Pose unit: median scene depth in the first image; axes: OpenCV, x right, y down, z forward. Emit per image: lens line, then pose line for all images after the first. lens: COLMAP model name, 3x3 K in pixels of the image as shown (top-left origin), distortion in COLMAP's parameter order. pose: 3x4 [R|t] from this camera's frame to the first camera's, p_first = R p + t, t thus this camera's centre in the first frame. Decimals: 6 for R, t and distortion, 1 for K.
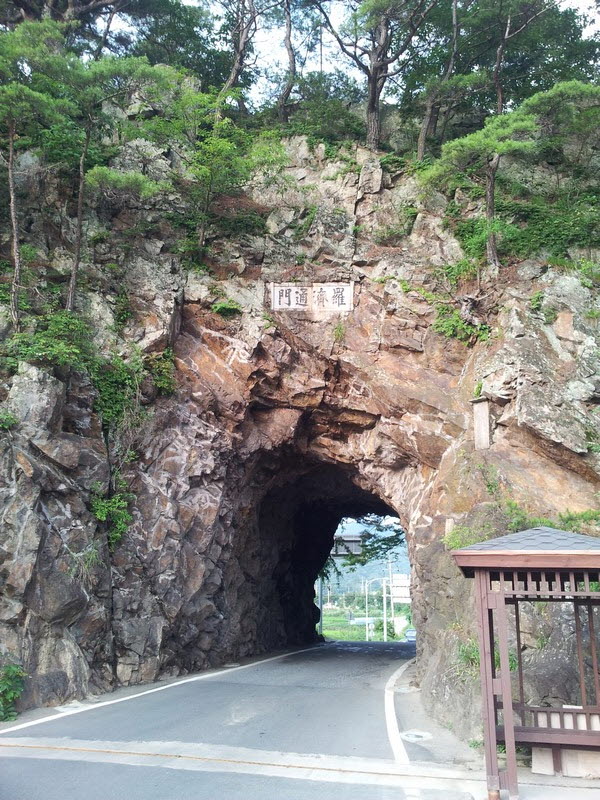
lens RADIAL K [[703.8, 0, 293.2], [0, 703.8, 400.1], [0, 0, 1]] dist [0.033742, -0.164475]
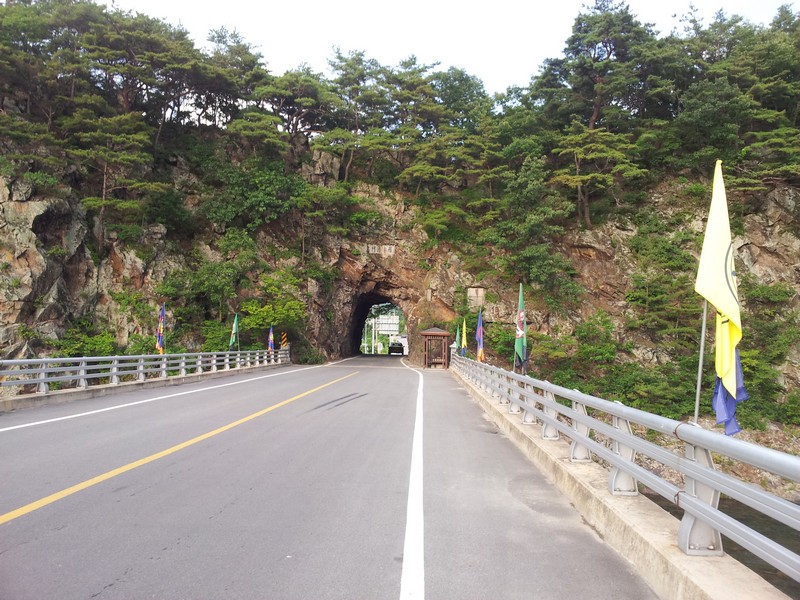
lens RADIAL K [[571.1, 0, 345.2], [0, 571.1, 302.4], [0, 0, 1]] dist [0.002099, -0.000033]
pose [[0.996600, 0.005508, 0.082202, -0.373713], [-0.023495, 0.975330, 0.219496, -0.504005], [-0.078965, -0.220682, 0.972144, -1.681871]]
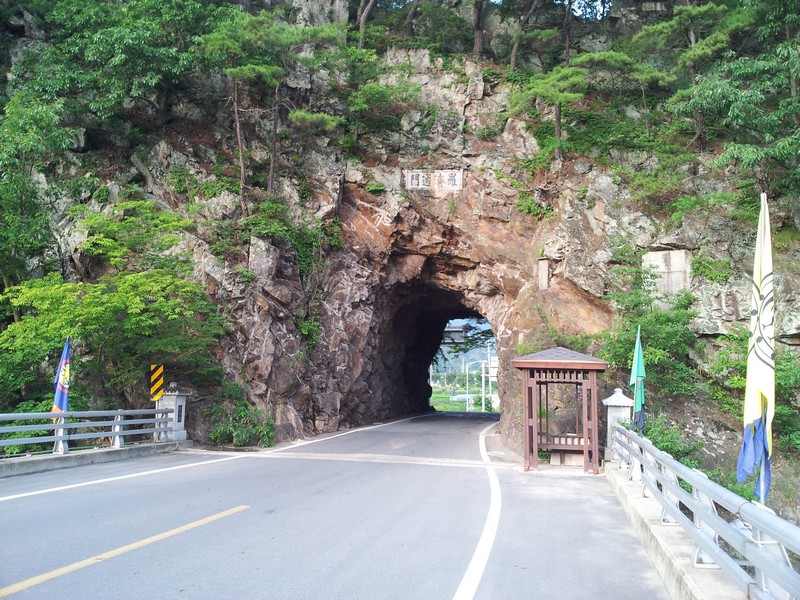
lens RADIAL K [[668.3, 0, 385.6], [0, 668.3, 302.6], [0, 0, 1]] dist [0.049913, -0.133738]
pose [[0.999788, -0.004397, -0.020139, -0.047991], [0.007598, 0.986800, 0.161765, -0.125543], [0.019162, -0.161884, 0.986624, -0.423108]]
